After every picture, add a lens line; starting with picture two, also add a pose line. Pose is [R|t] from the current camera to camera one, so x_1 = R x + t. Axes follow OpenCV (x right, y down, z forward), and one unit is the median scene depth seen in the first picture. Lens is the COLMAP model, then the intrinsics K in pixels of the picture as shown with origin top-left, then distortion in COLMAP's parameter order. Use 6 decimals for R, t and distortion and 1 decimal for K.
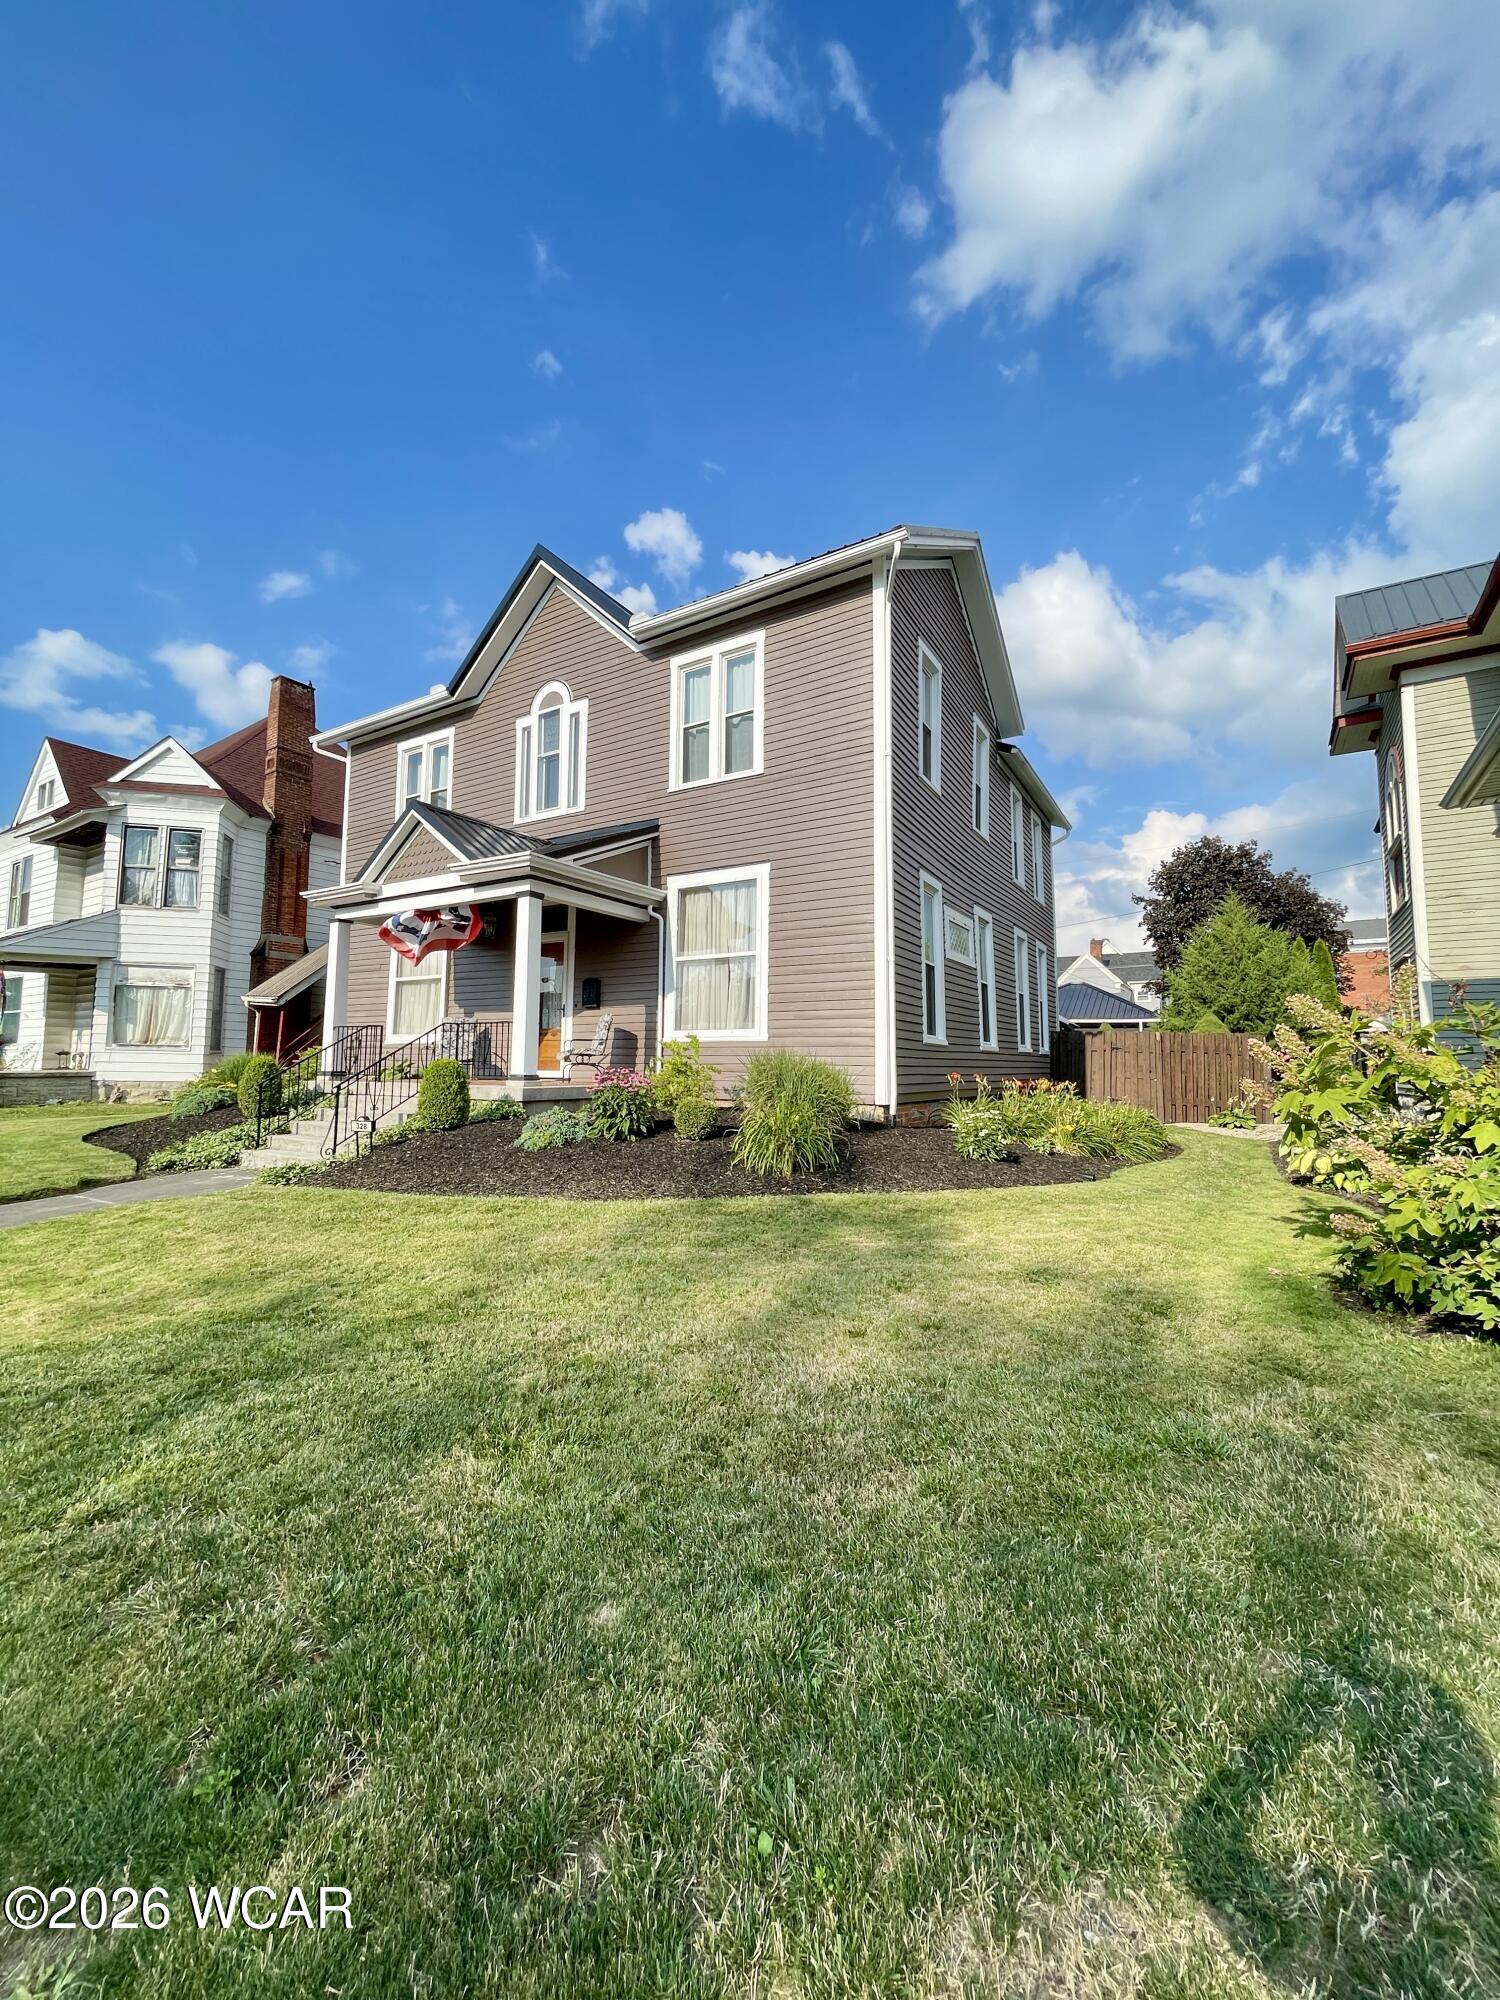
lens RADIAL K [[813.1, 0, 750.0], [0, 813.1, 1000.0], [0, 0, 1]] dist [-0.011584, -0.000110]
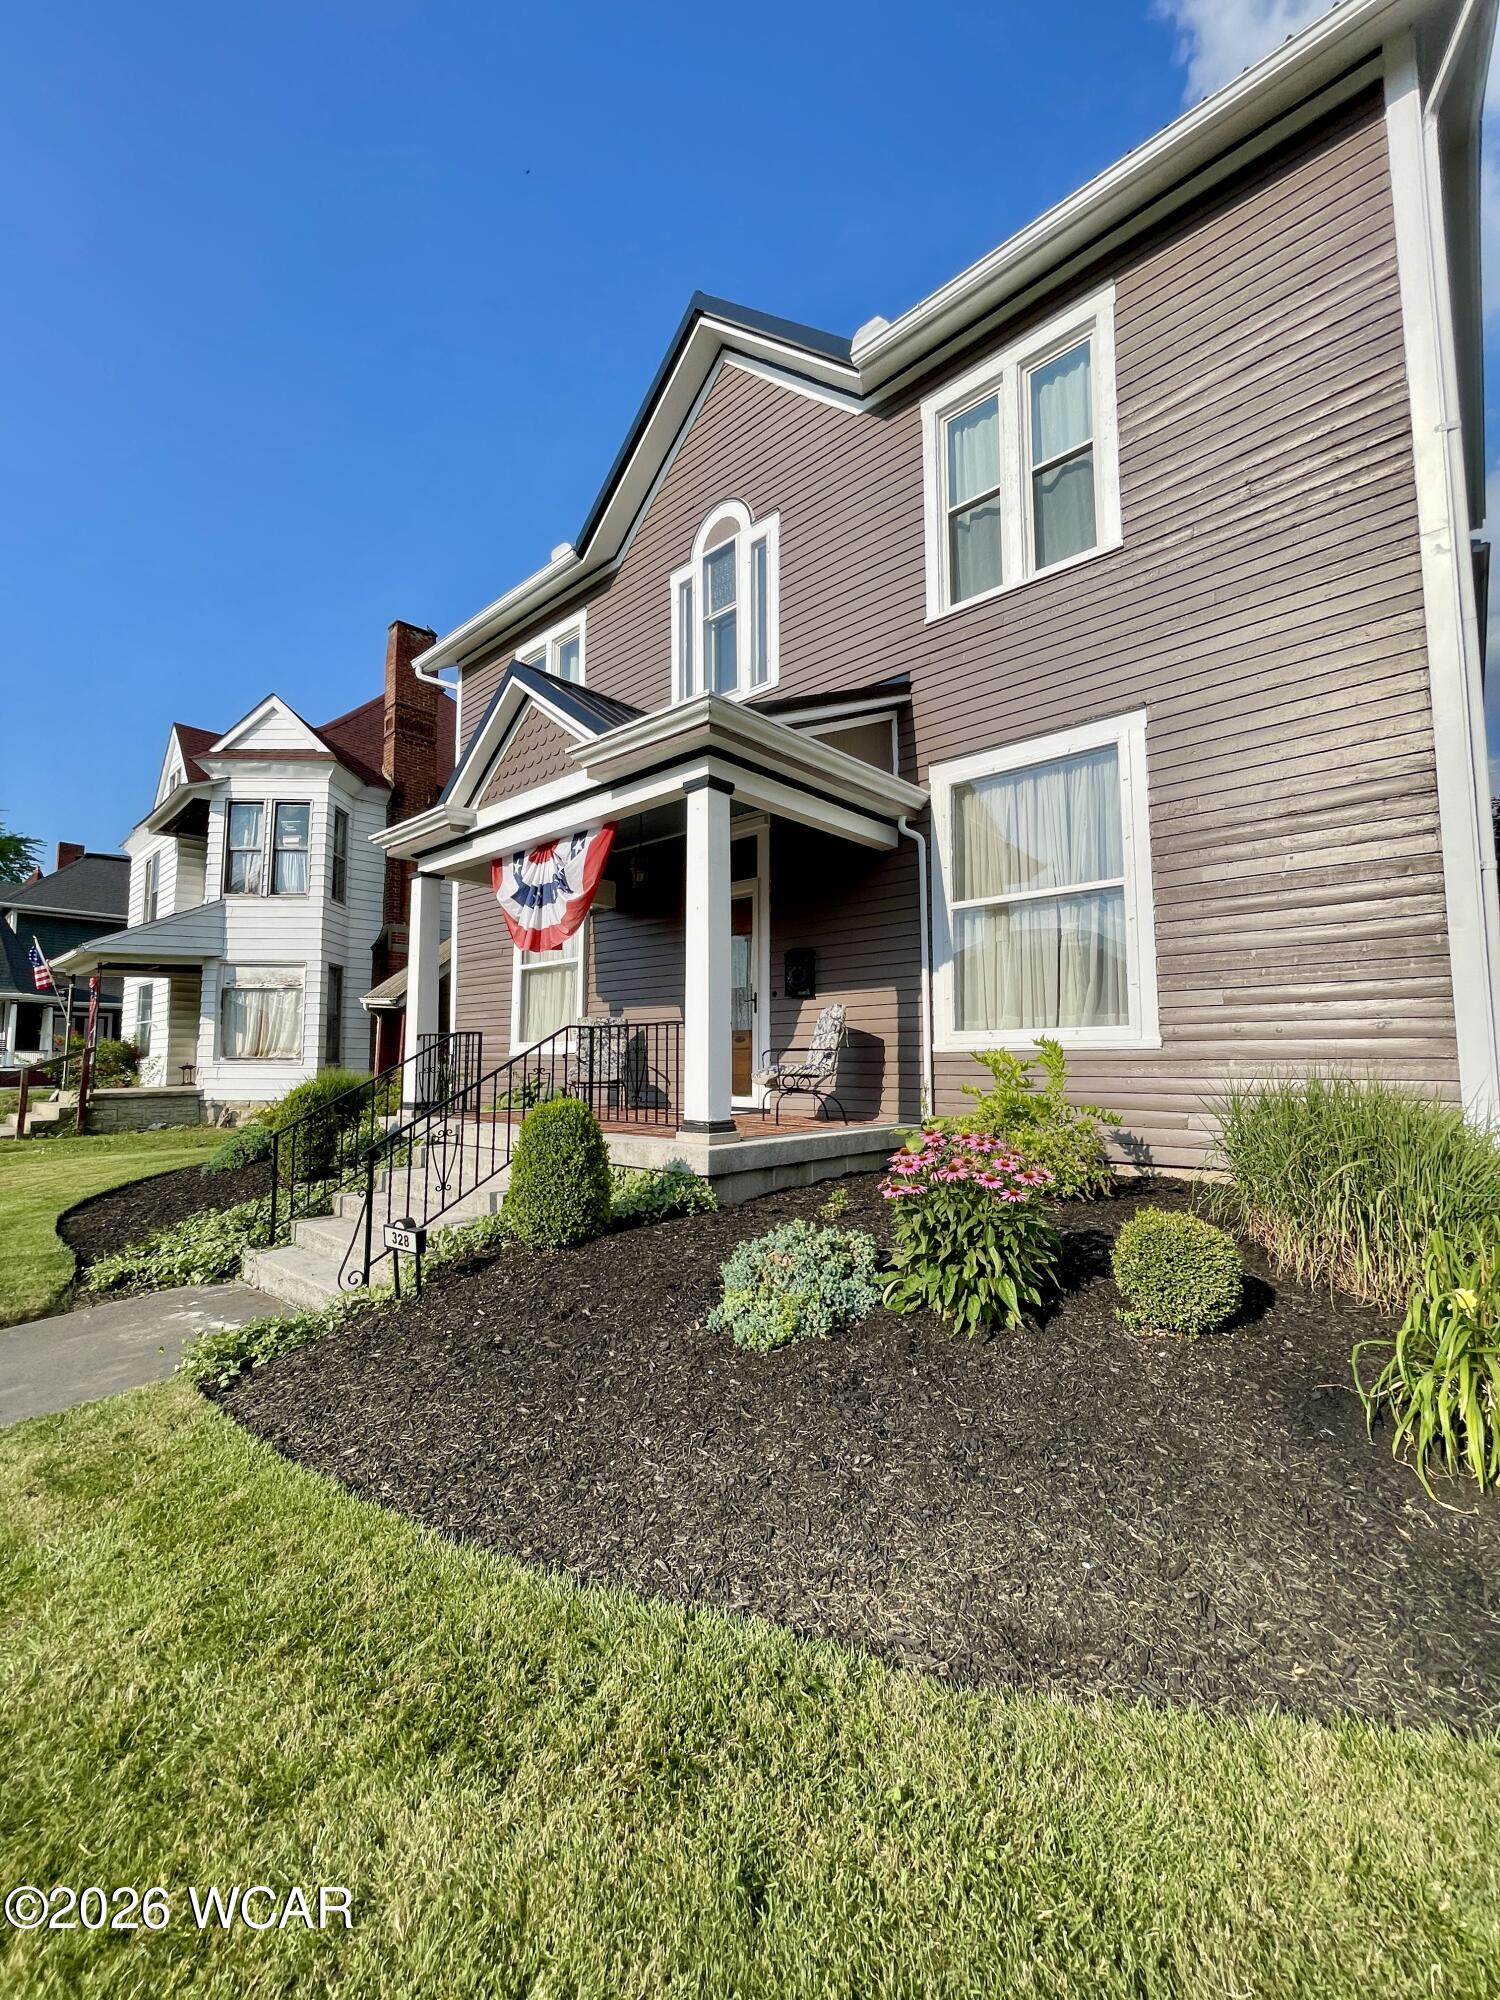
lens RADIAL K [[813.1, 0, 750.0], [0, 813.1, 1000.0], [0, 0, 1]] dist [-0.011584, -0.000110]
pose [[0.983014, -0.026195, -0.181654, -0.115844], [0.027134, 0.999628, 0.002682, 0.009300], [0.181516, -0.007565, 0.983359, 0.365216]]
